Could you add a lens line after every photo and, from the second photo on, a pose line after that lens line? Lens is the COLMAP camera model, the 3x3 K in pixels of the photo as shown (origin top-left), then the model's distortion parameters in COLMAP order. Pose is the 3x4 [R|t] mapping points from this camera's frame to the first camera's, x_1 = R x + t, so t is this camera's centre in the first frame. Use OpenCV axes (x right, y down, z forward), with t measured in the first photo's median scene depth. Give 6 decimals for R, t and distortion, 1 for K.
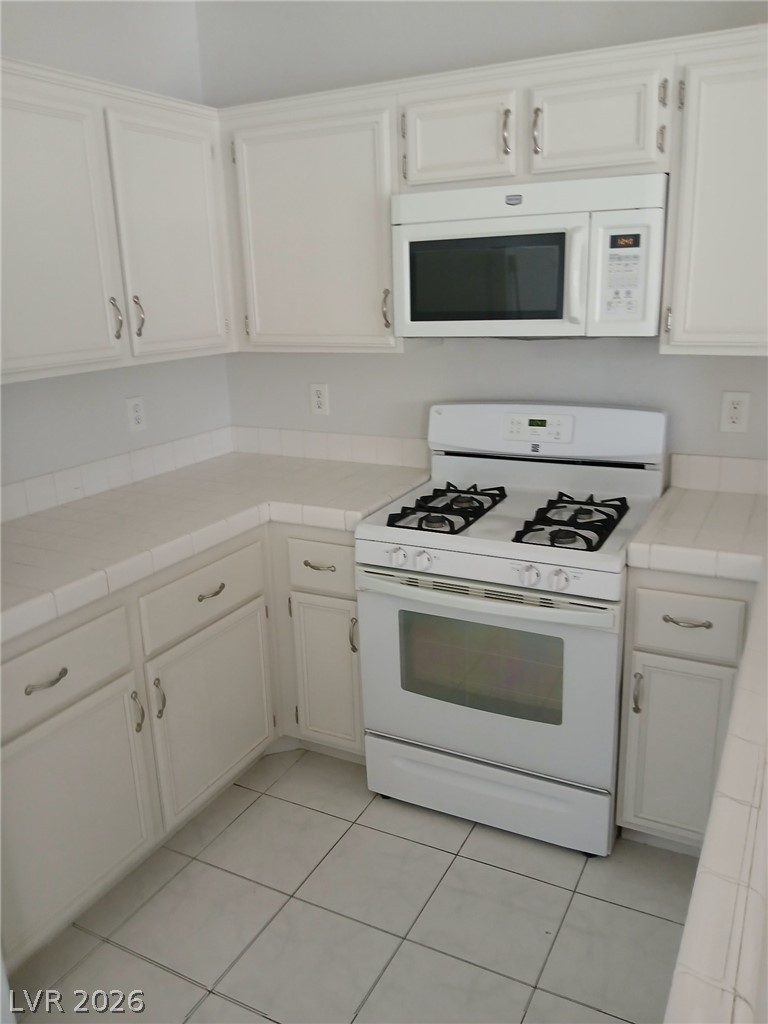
lens RADIAL K [[791.6, 0, 384.0], [0, 791.6, 512.0], [0, 0, 1]] dist [0.040947, -0.096597]
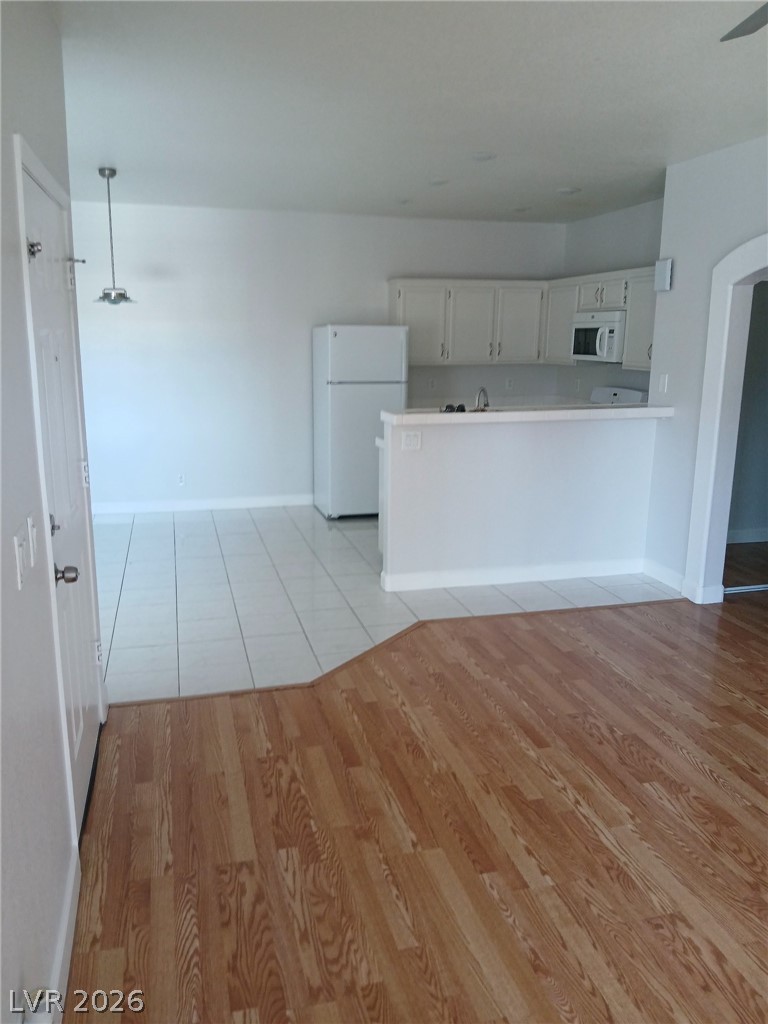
lens RADIAL K [[809.3, 0, 376.0], [0, 809.3, 493.7], [0, 0, 1]] dist [0.080966, -0.146780]
pose [[0.665096, 0.177954, -0.725244, 2.042241], [-0.230695, 0.972649, 0.027098, 0.385051], [0.710230, 0.149287, 0.687958, -1.683153]]
